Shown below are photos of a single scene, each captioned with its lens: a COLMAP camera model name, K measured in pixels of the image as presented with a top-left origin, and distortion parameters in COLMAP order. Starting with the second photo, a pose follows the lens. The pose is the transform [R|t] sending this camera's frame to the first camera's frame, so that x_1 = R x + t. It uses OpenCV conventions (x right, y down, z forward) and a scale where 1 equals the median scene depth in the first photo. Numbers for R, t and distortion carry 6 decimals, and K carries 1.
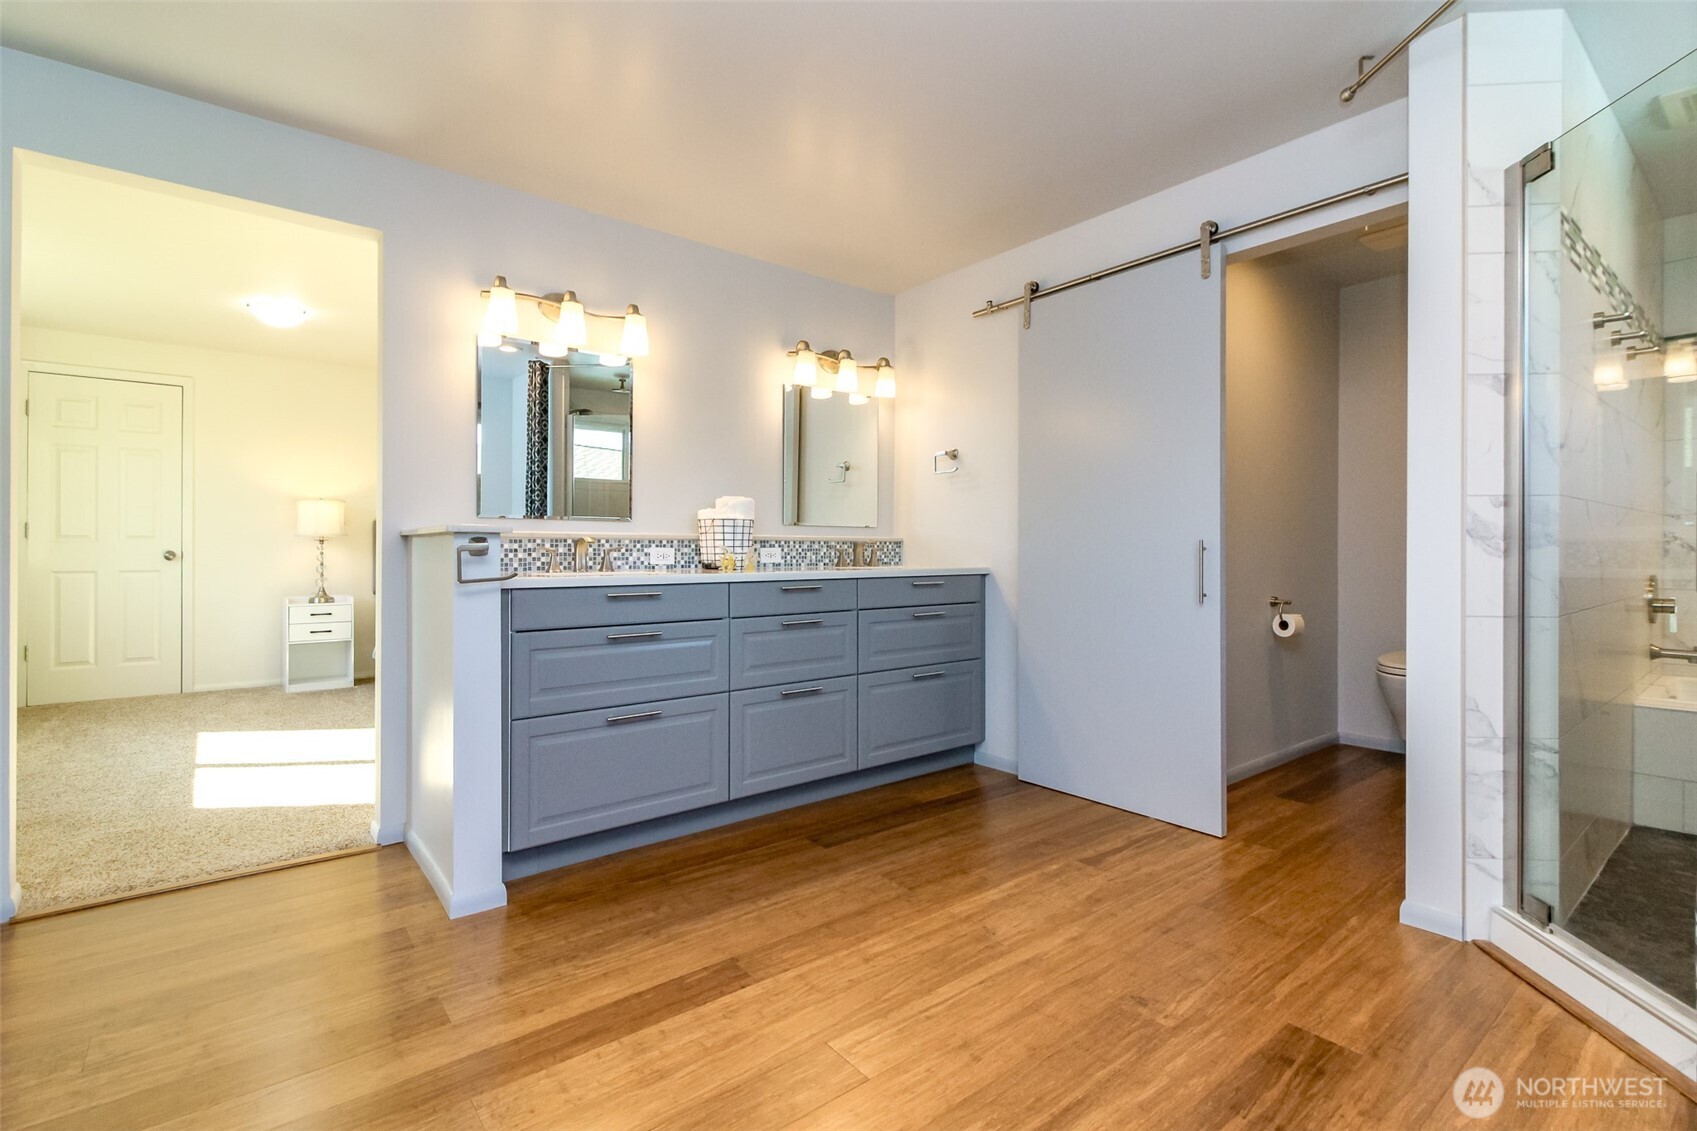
lens RADIAL K [[771.5, 0, 843.3], [0, 771.5, 555.5], [0, 0, 1]] dist [0.013845, -0.005011]
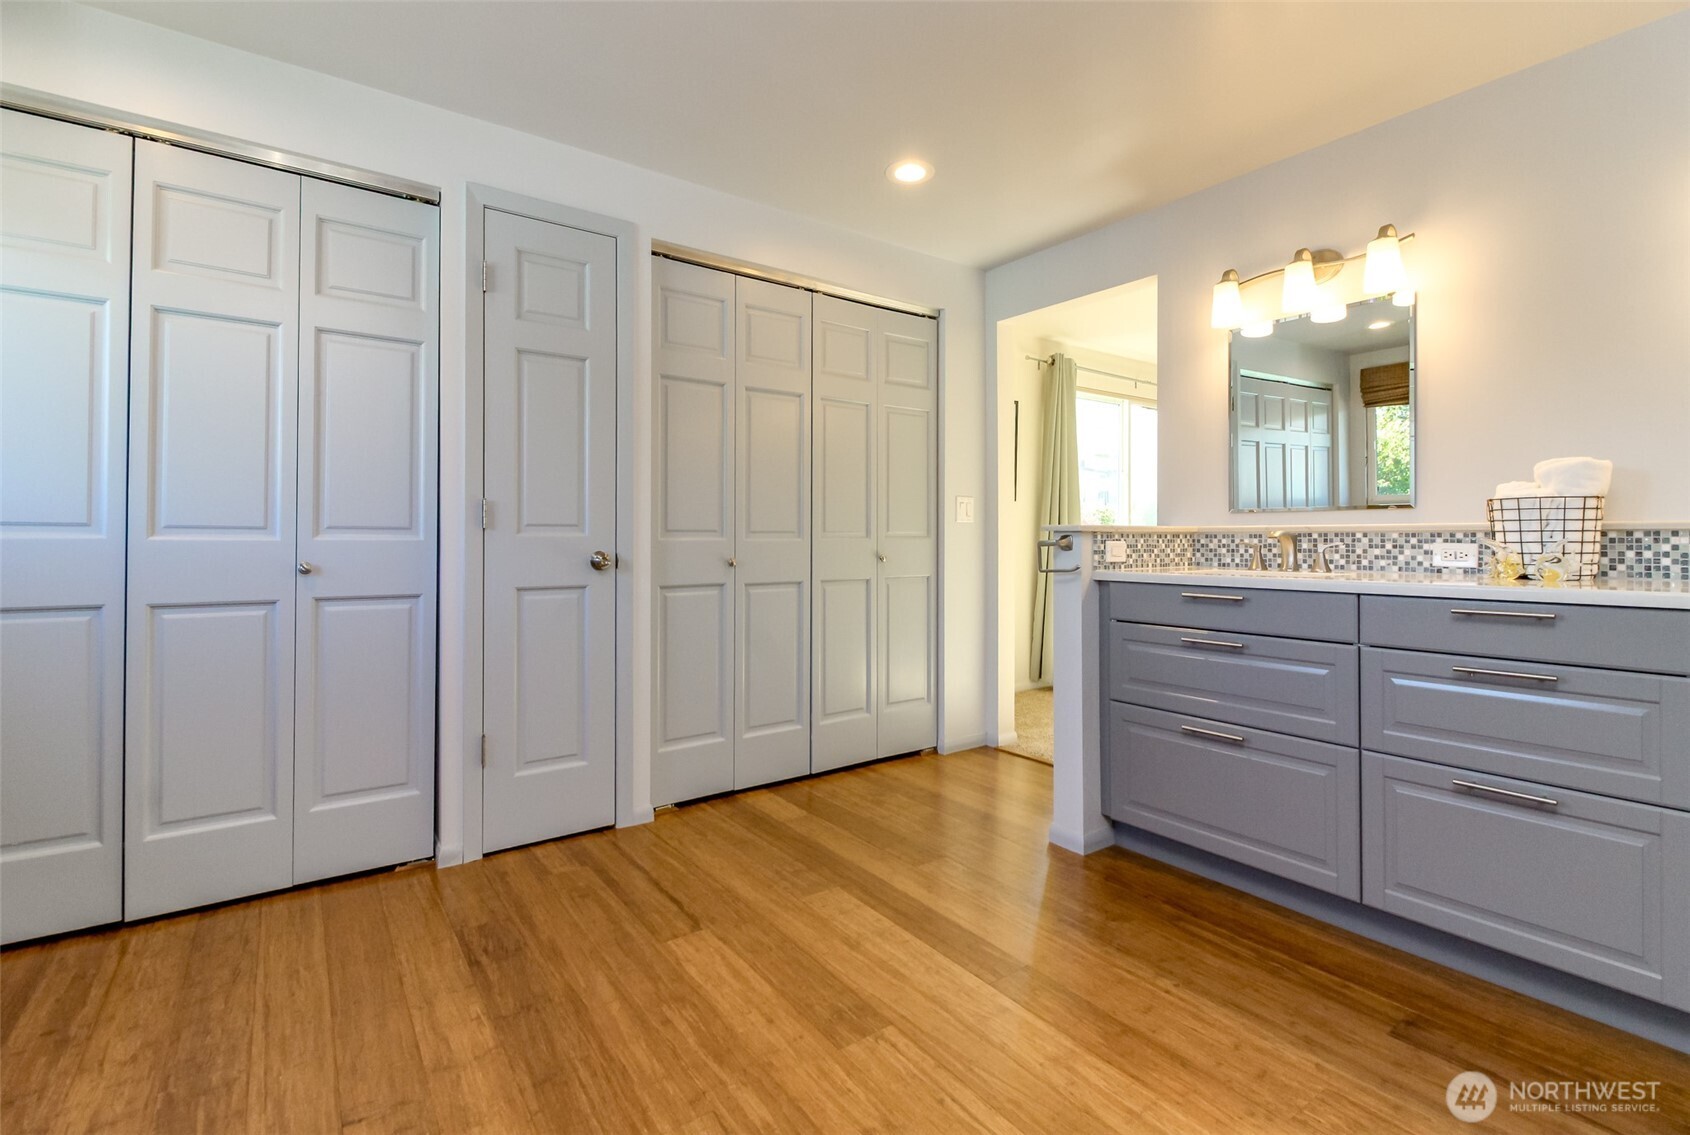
lens RADIAL K [[777.3, 0, 849.9], [0, 777.3, 549.7], [0, 0, 1]] dist [-0.000758, -0.000564]
pose [[-0.048663, 0.010764, -0.998757, 0.549465], [-0.010410, 0.999882, 0.011283, -0.007382], [0.998761, 0.010947, -0.048546, 0.539547]]
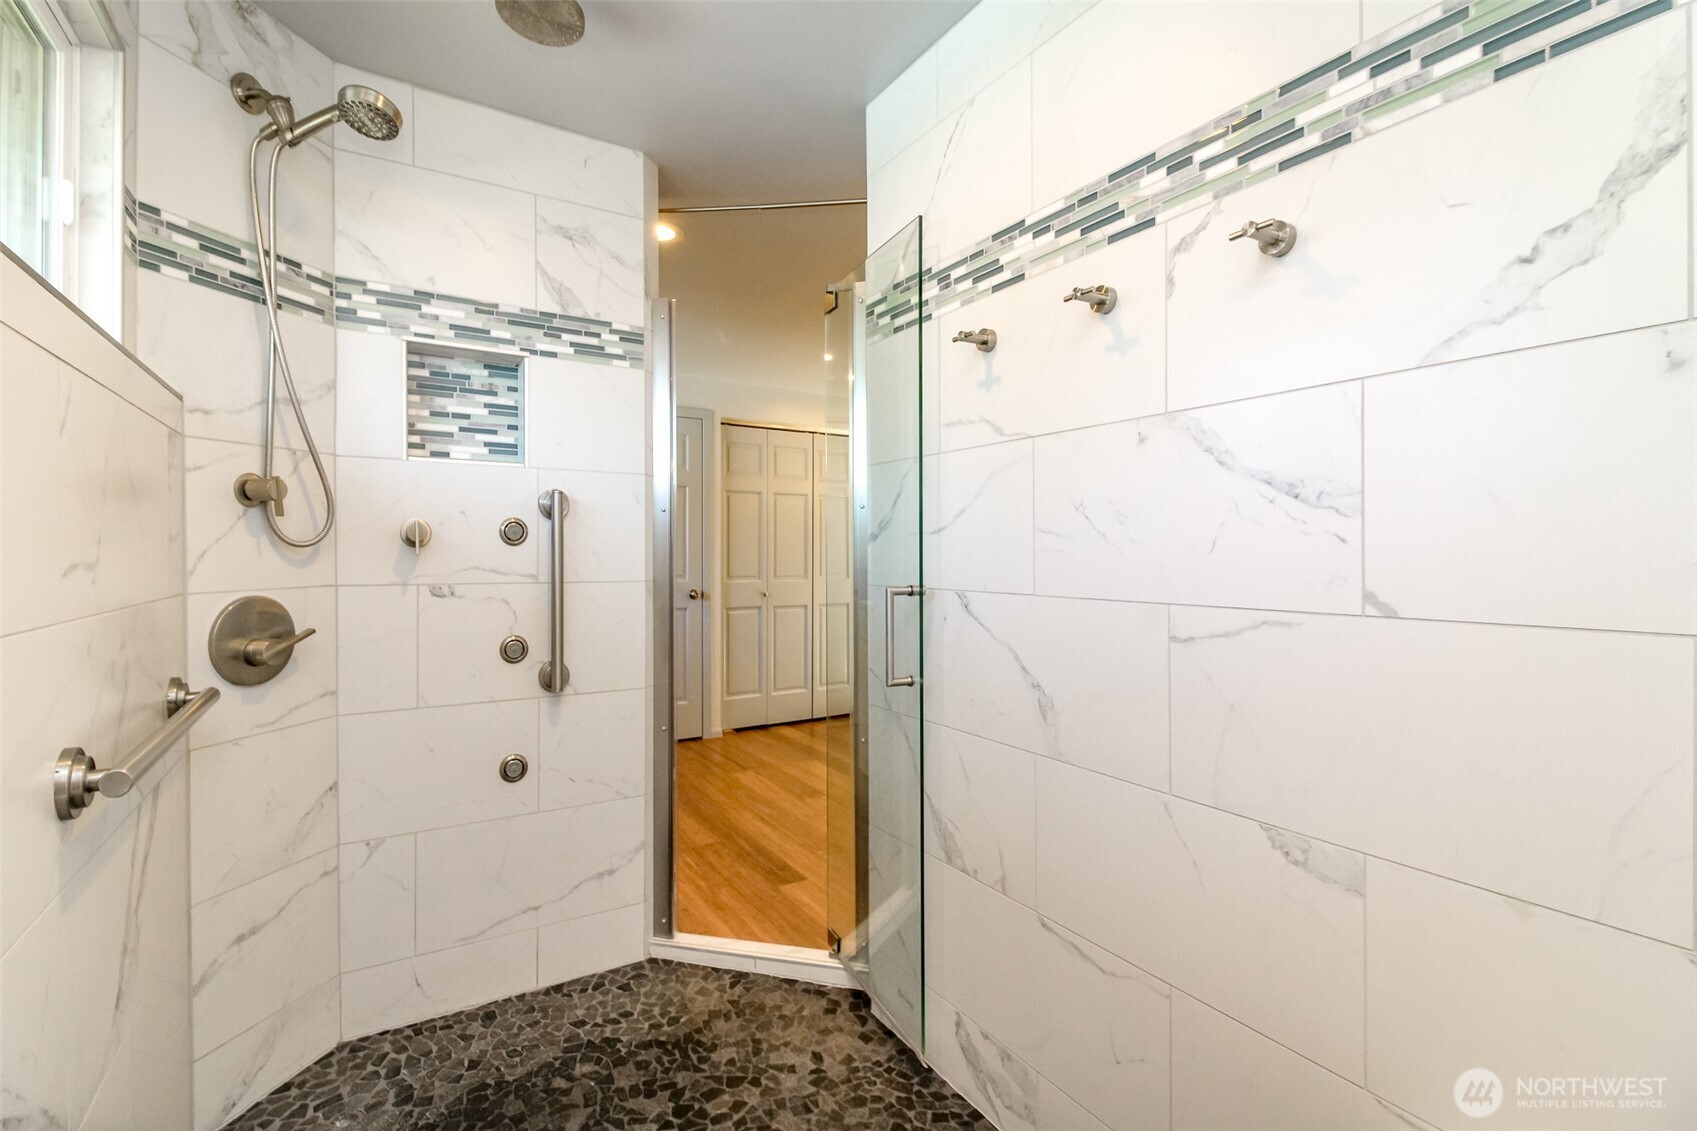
lens RADIAL K [[771.5, 0, 845.1], [0, 771.5, 559.7], [0, 0, 1]] dist [0.013845, -0.005011]
pose [[-0.120728, 0.001624, -0.992684, 1.306426], [-0.007173, 0.999971, 0.002508, -0.065215], [0.992660, 0.007424, -0.120713, 0.737407]]
